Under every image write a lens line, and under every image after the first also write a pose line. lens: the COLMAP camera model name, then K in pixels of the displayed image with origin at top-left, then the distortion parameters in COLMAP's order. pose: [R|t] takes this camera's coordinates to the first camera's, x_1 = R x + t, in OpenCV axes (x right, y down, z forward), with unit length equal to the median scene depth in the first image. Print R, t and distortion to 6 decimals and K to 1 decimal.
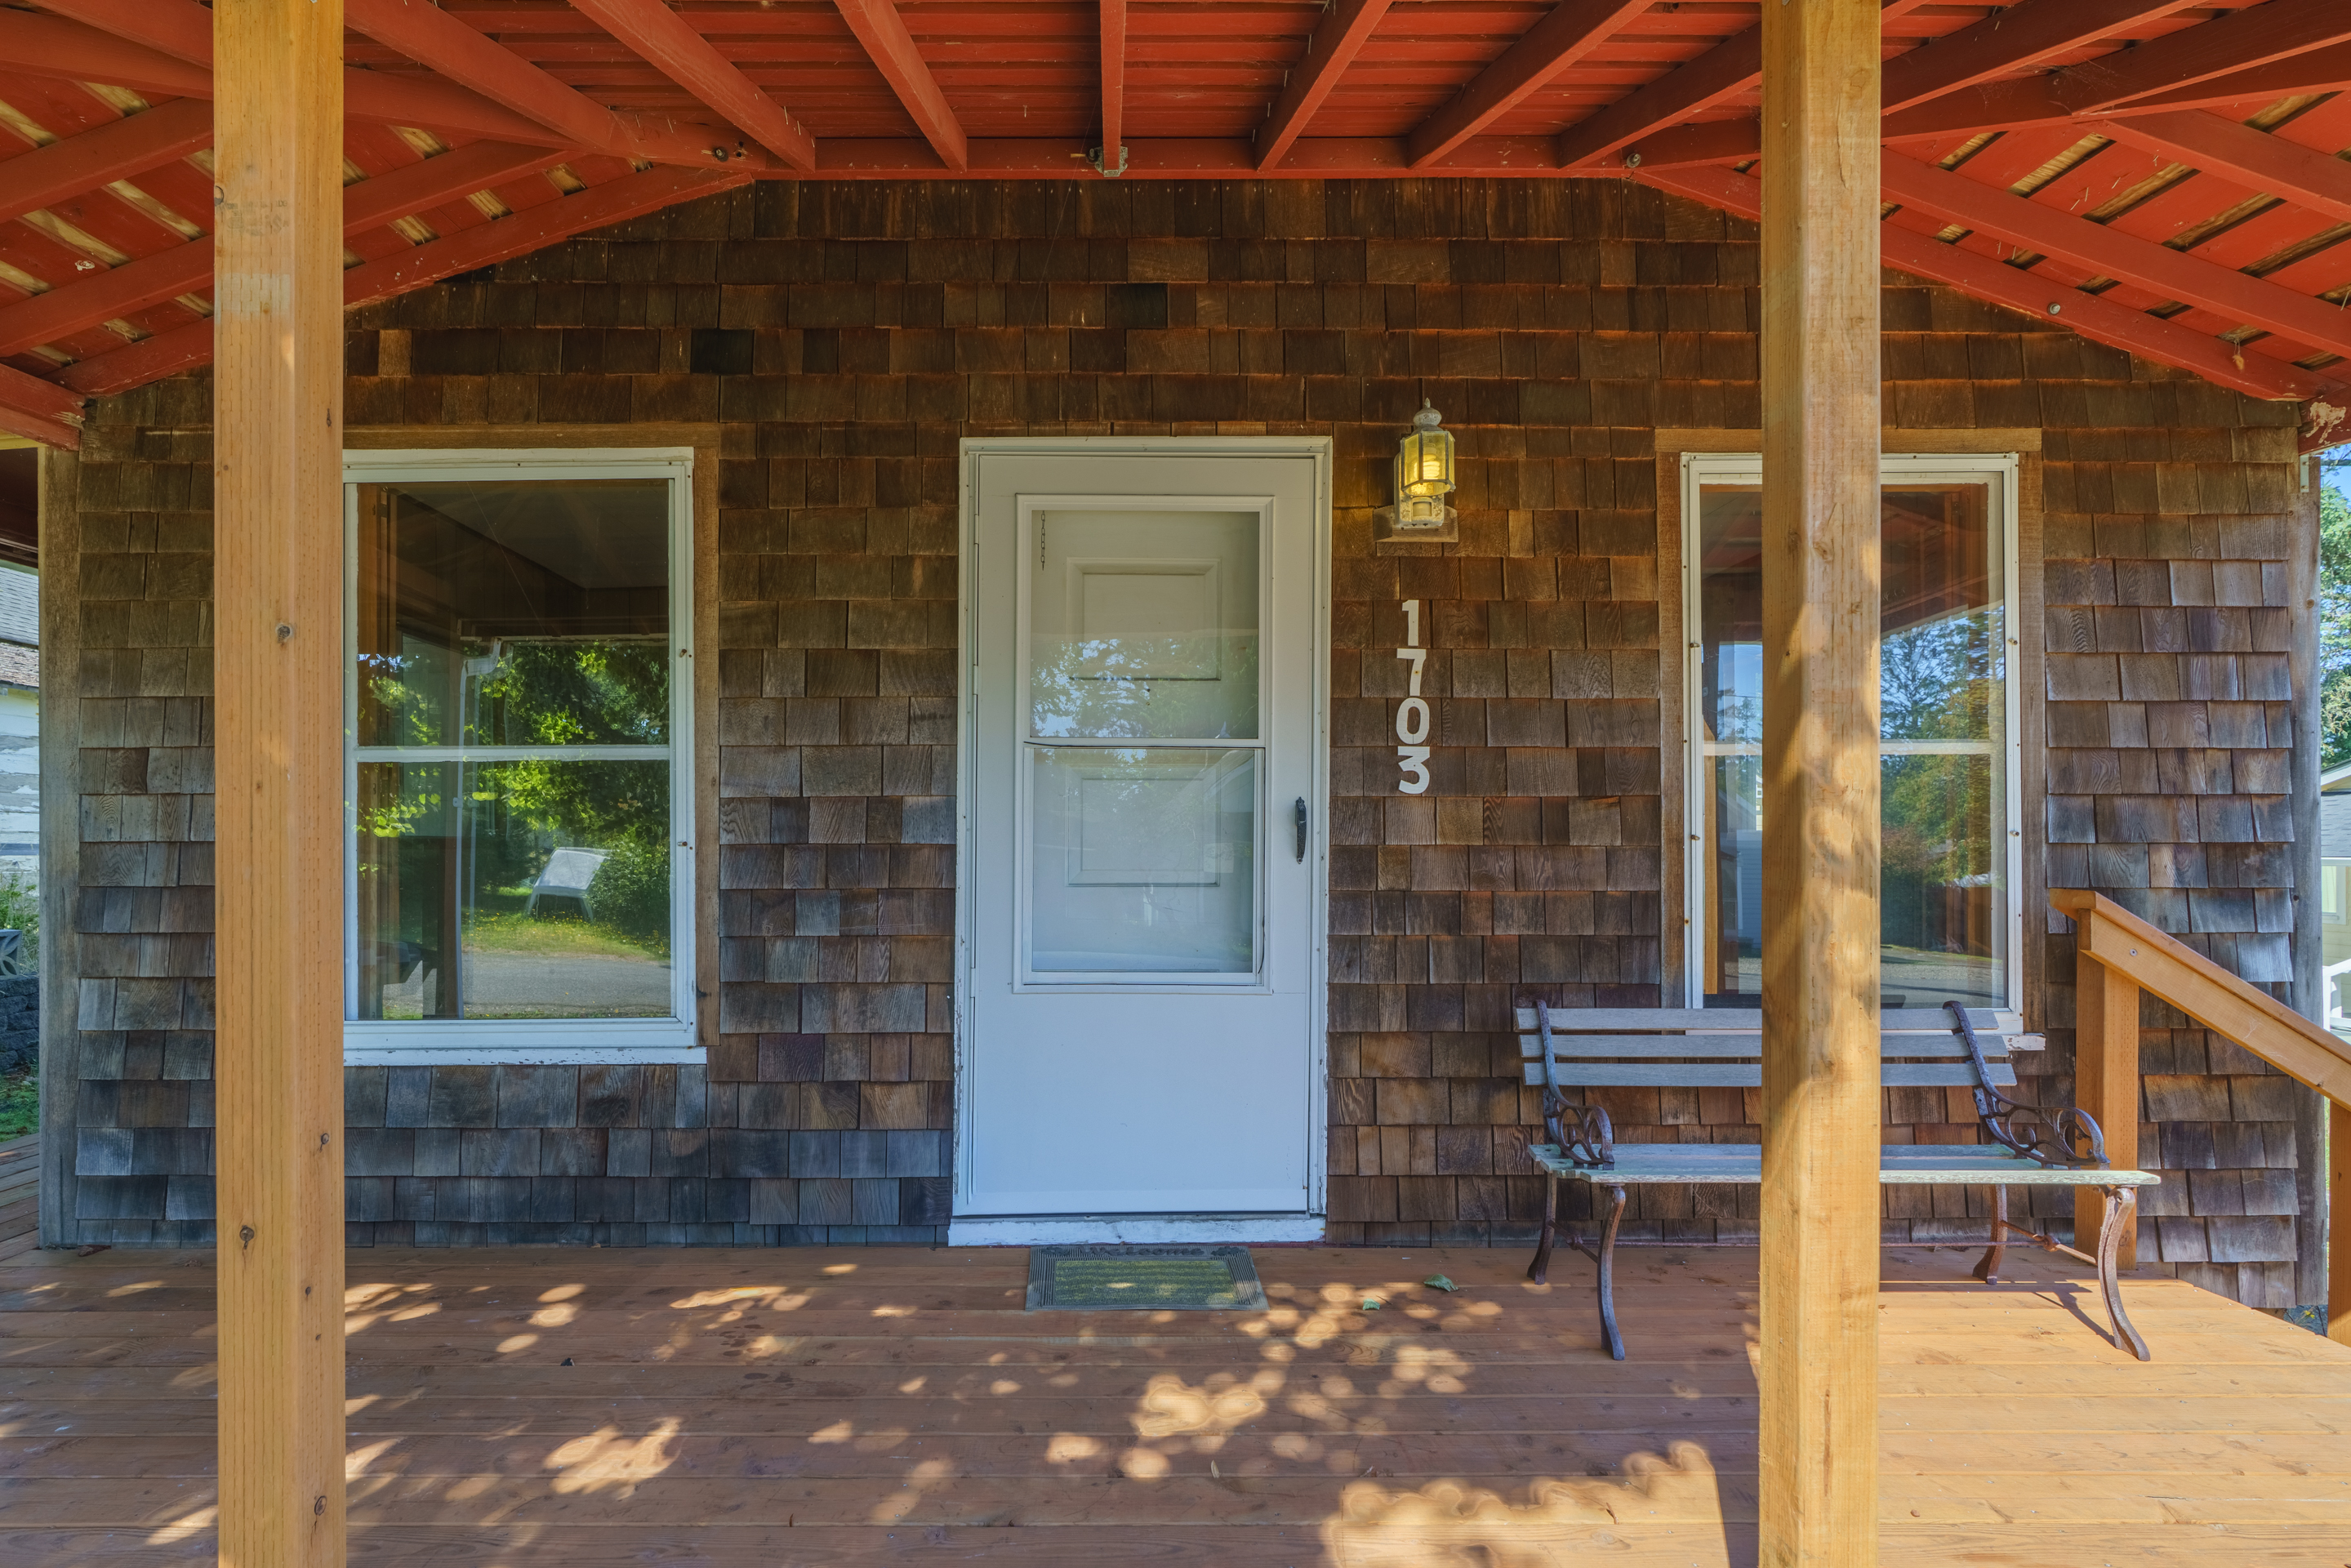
lens RADIAL K [[1068.2, 0, 1175.5], [0, 1068.2, 784.0], [0, 0, 1]] dist [-0.017329, 0.007622]
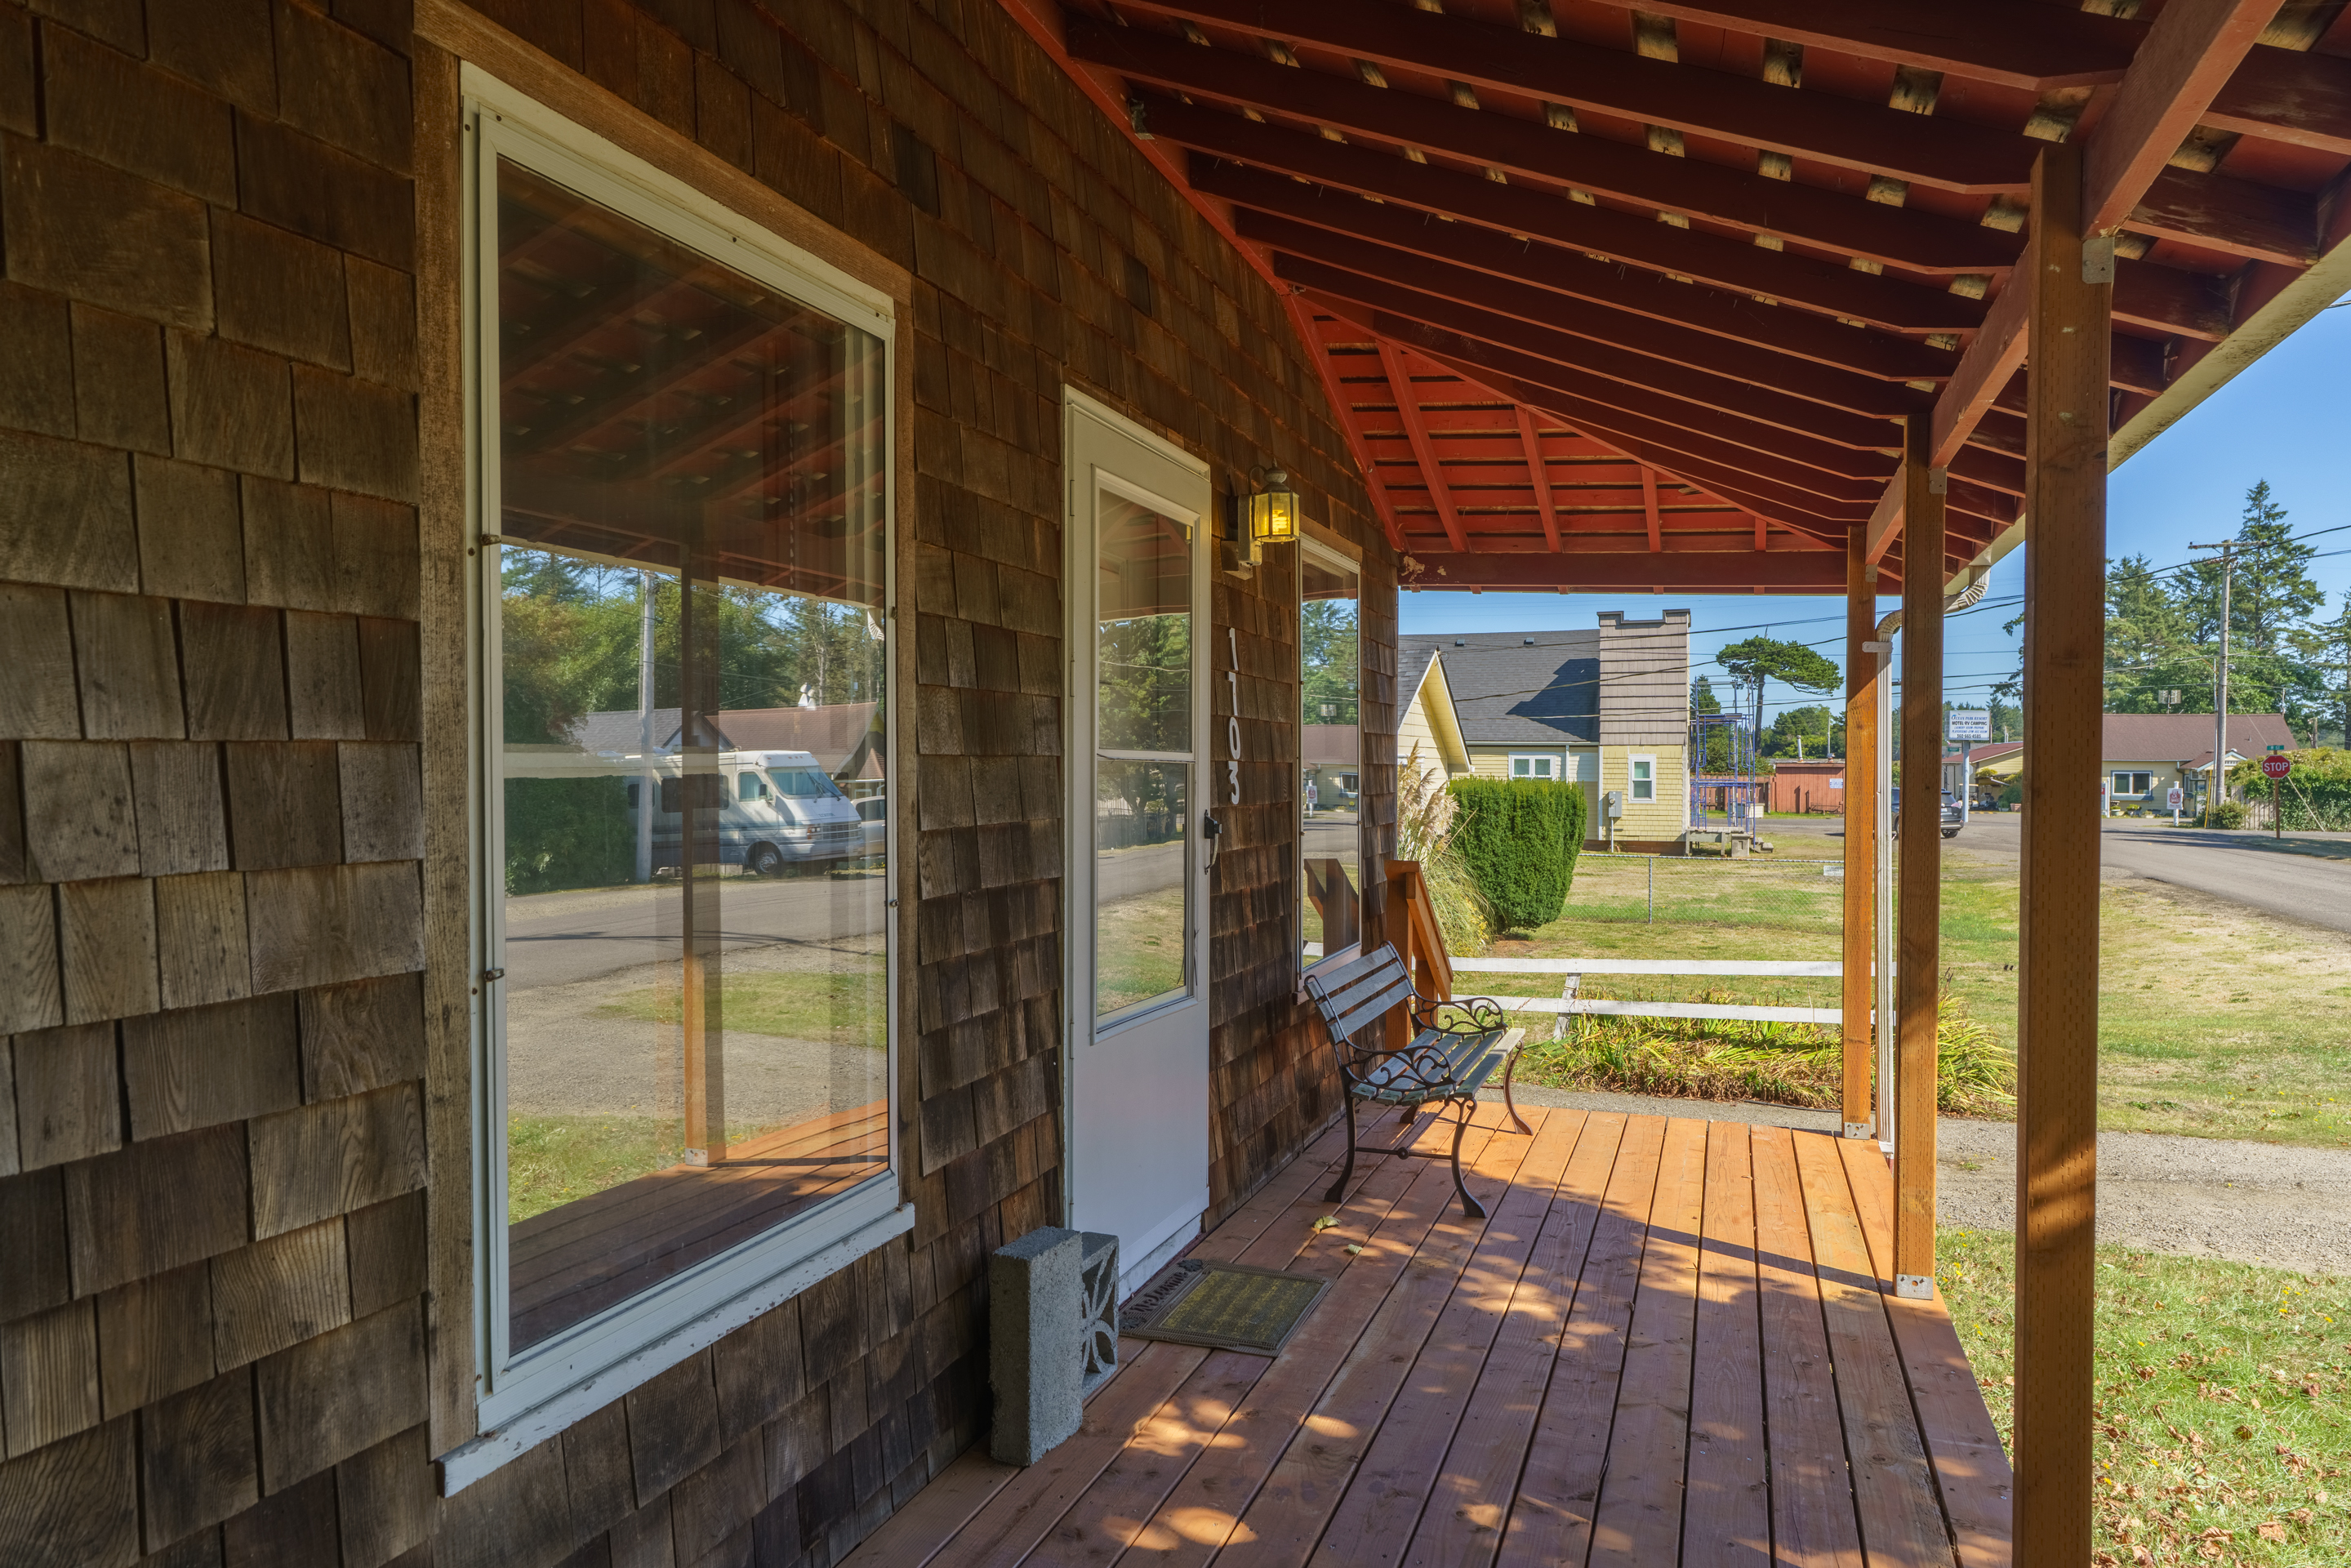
lens RADIAL K [[1481.8, 0, 1175.5], [0, 1481.8, 784.0], [0, 0, 1]] dist [0.055950, 0.000571]
pose [[0.373721, -0.005669, 0.927524, -1.274859], [-0.006317, 0.999943, 0.008656, -0.027300], [-0.927519, -0.009094, 0.373664, 0.503535]]
